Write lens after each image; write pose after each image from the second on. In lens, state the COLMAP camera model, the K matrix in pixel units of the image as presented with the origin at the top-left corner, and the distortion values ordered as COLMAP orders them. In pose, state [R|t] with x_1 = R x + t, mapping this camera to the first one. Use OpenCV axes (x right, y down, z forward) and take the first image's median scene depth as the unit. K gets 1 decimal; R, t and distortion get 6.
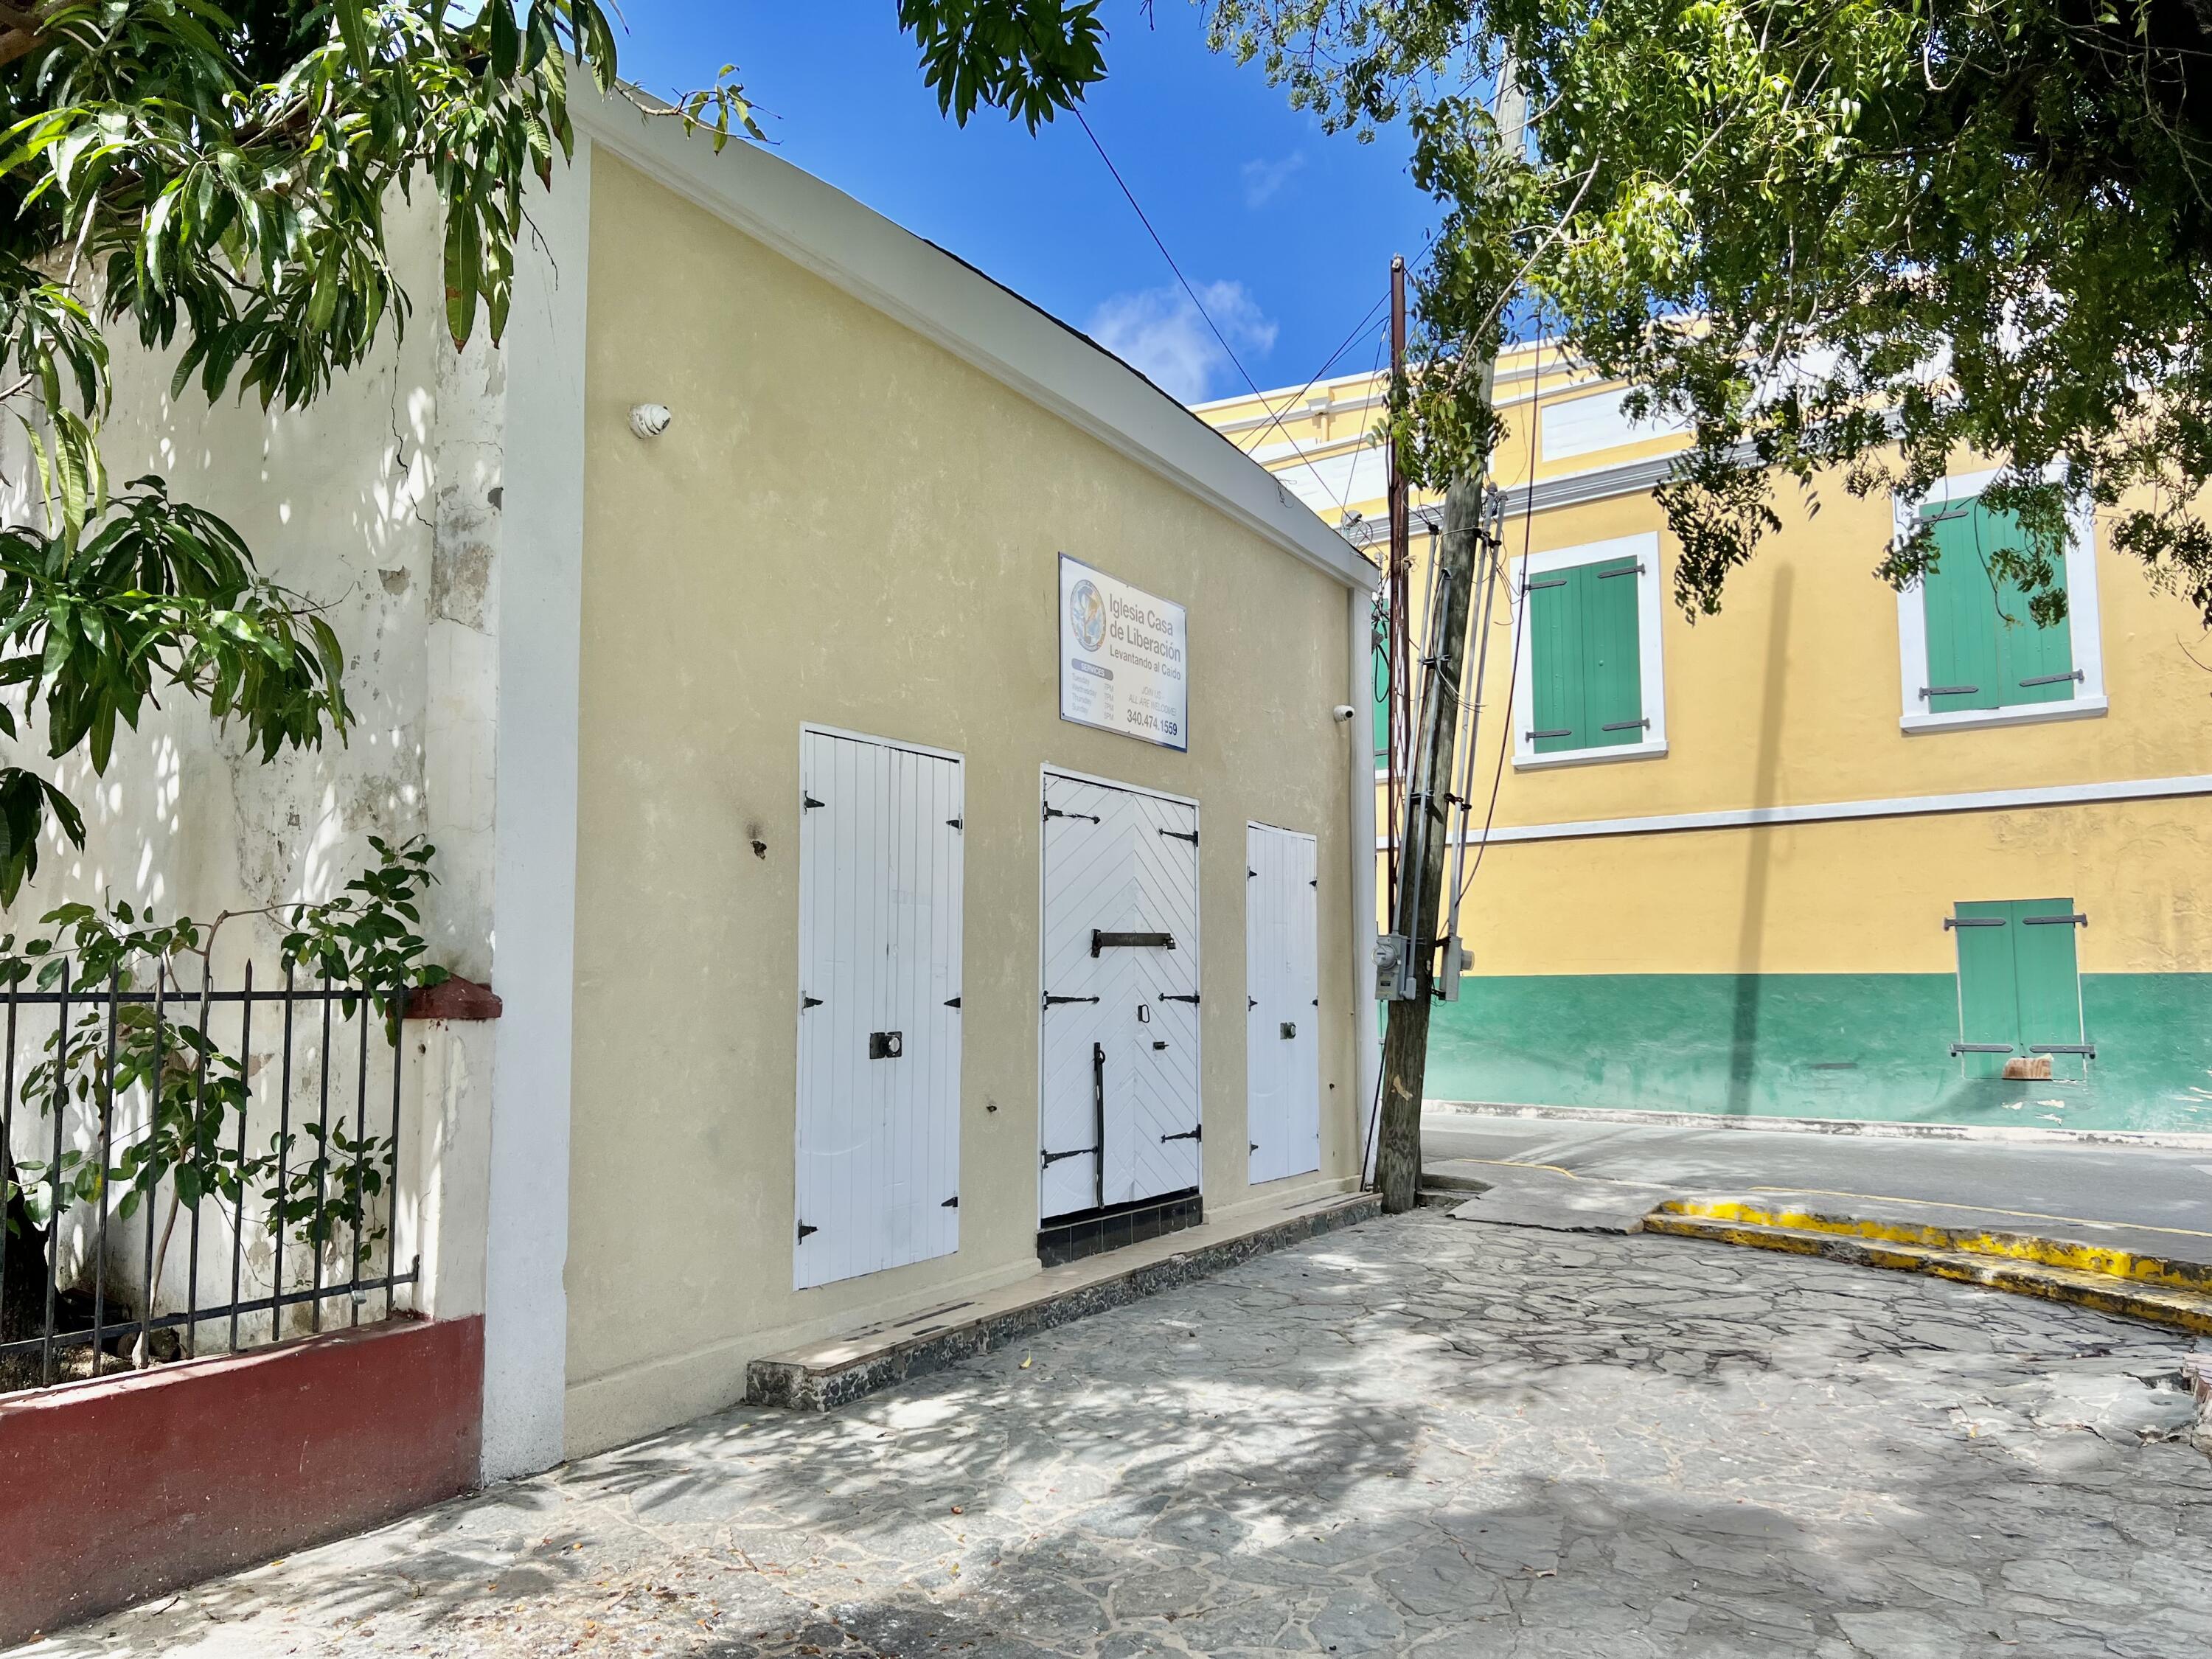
lens RADIAL K [[1670.0, 0, 1111.1], [0, 1670.0, 838.4], [0, 0, 1]] dist [0.056919, -0.051932]
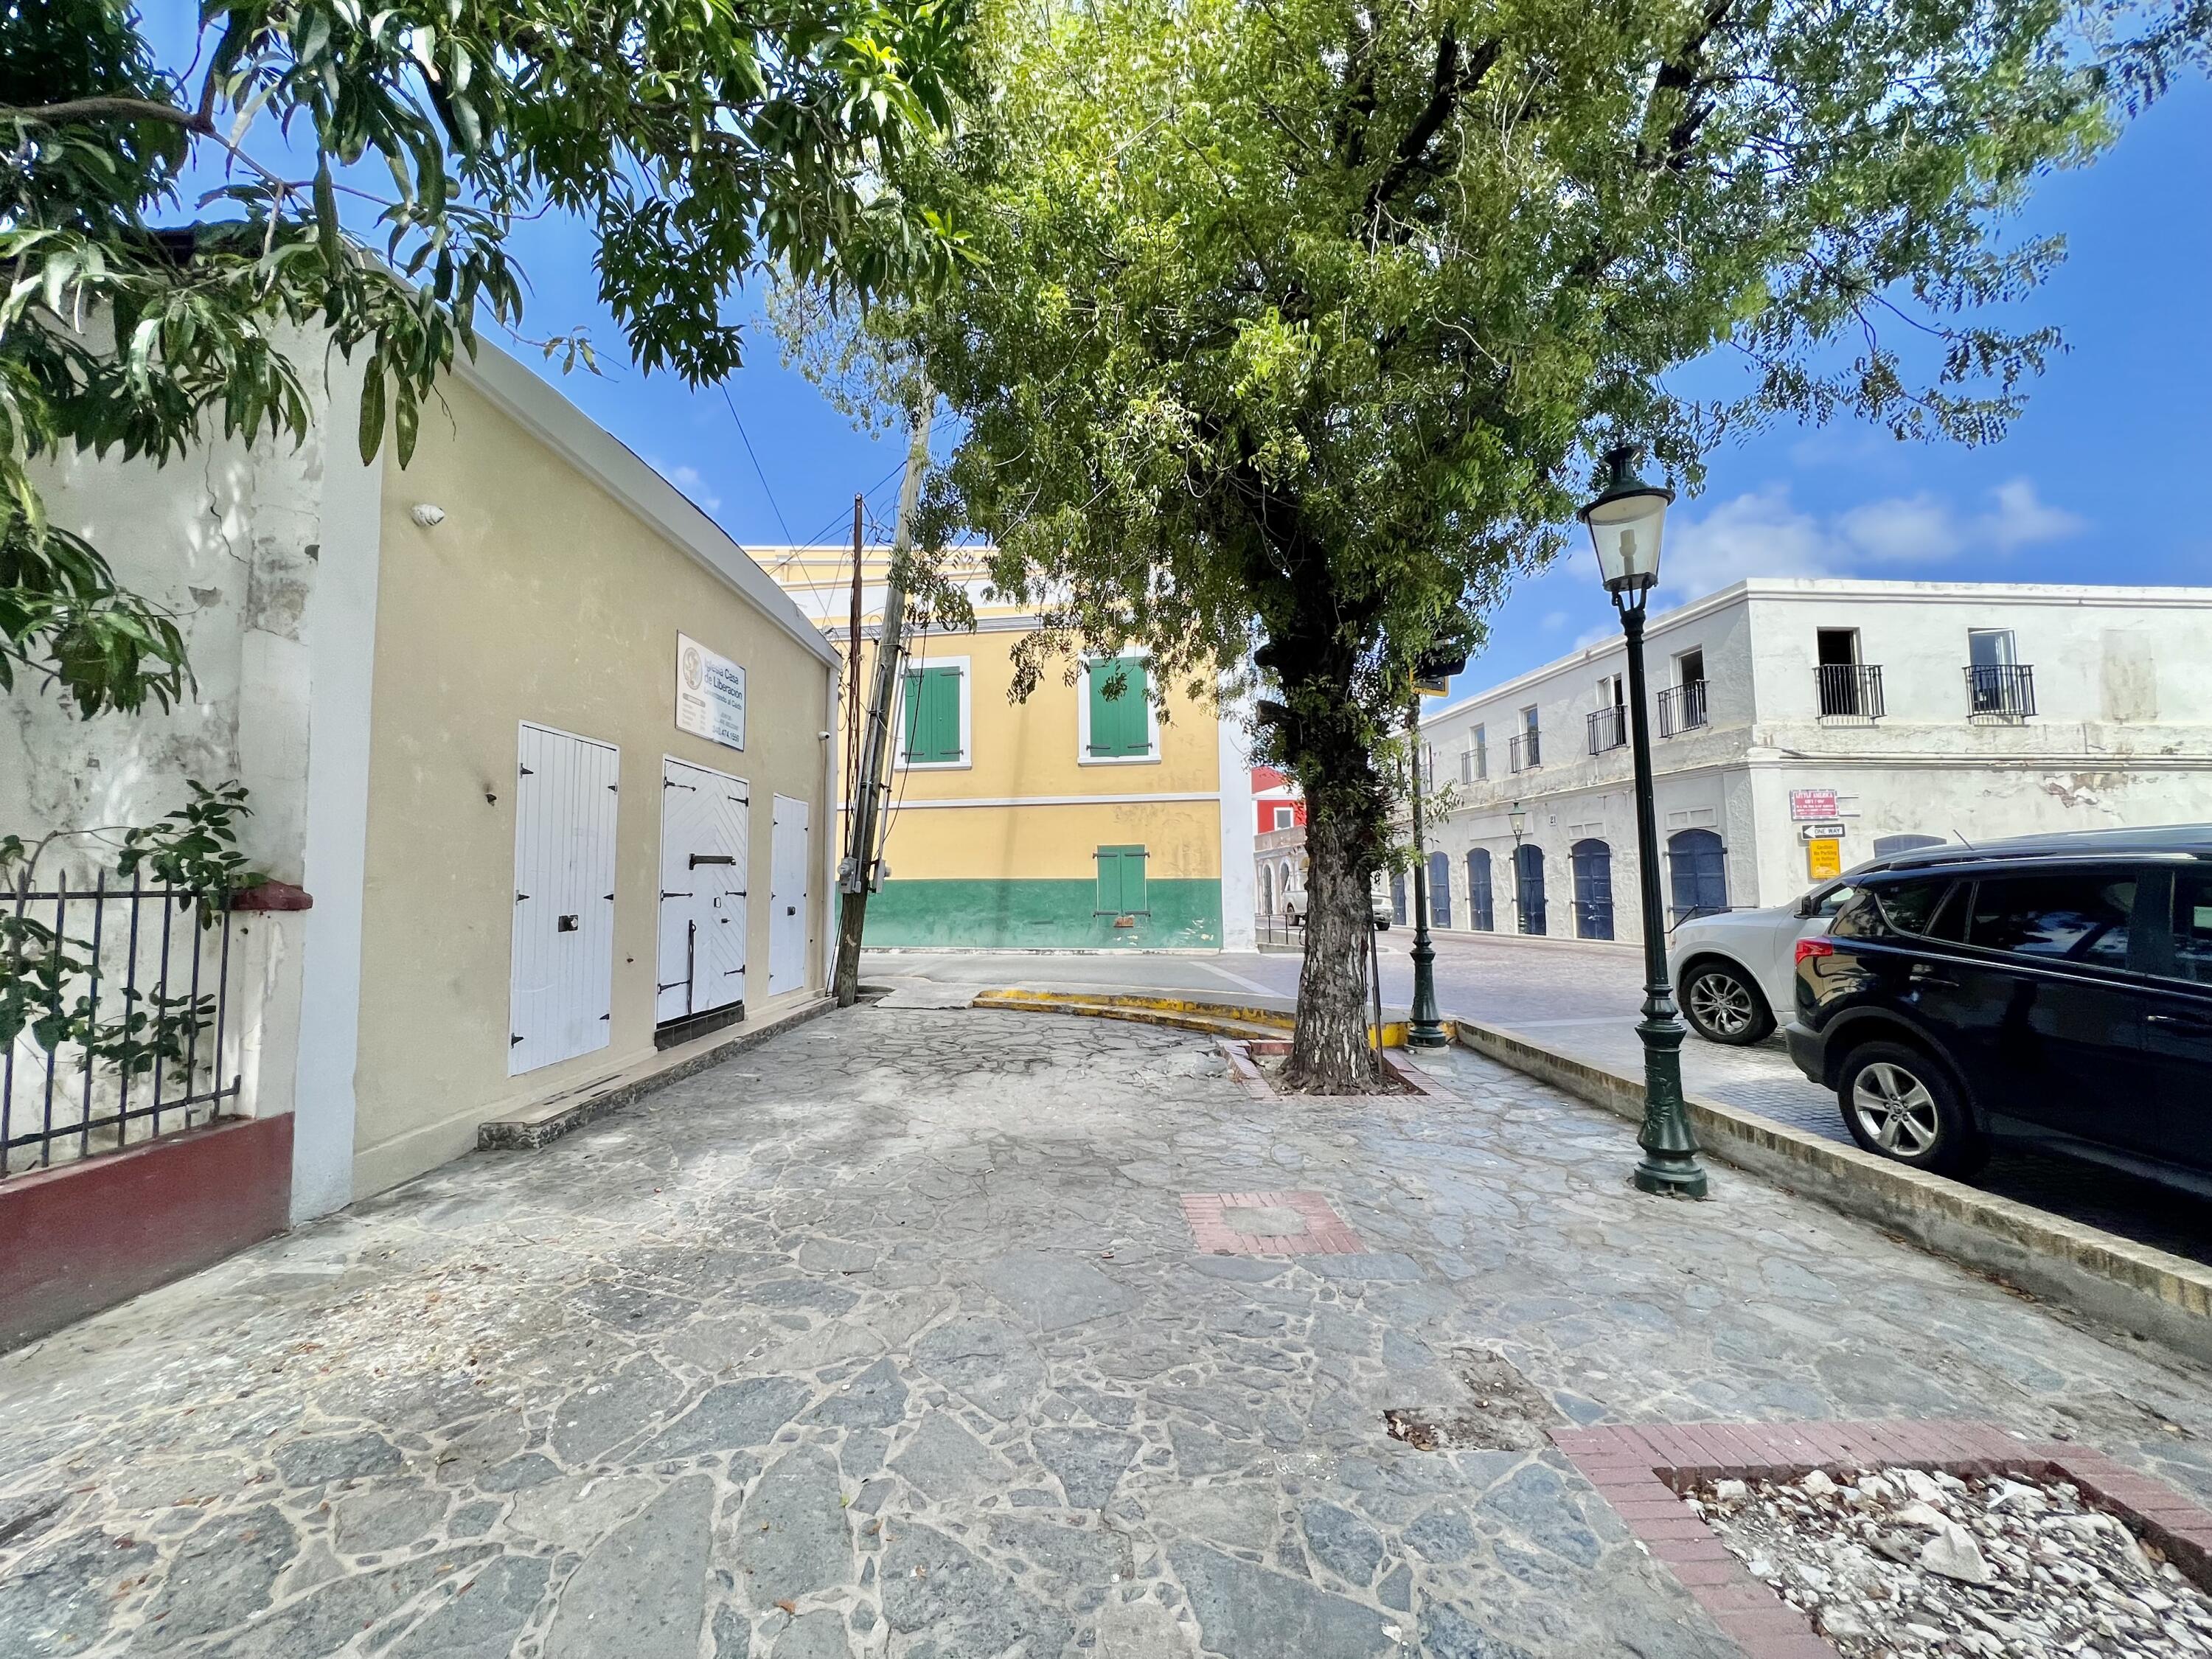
lens RADIAL K [[897.6, 0, 1104.1], [0, 897.6, 821.3], [0, 0, 1]] dist [0.002448, 0.000815]
pose [[0.875921, 0.033206, 0.481310, -0.119048], [-0.041547, 0.999114, 0.006681, -0.002942], [-0.480662, -0.025849, 0.876525, -0.012217]]
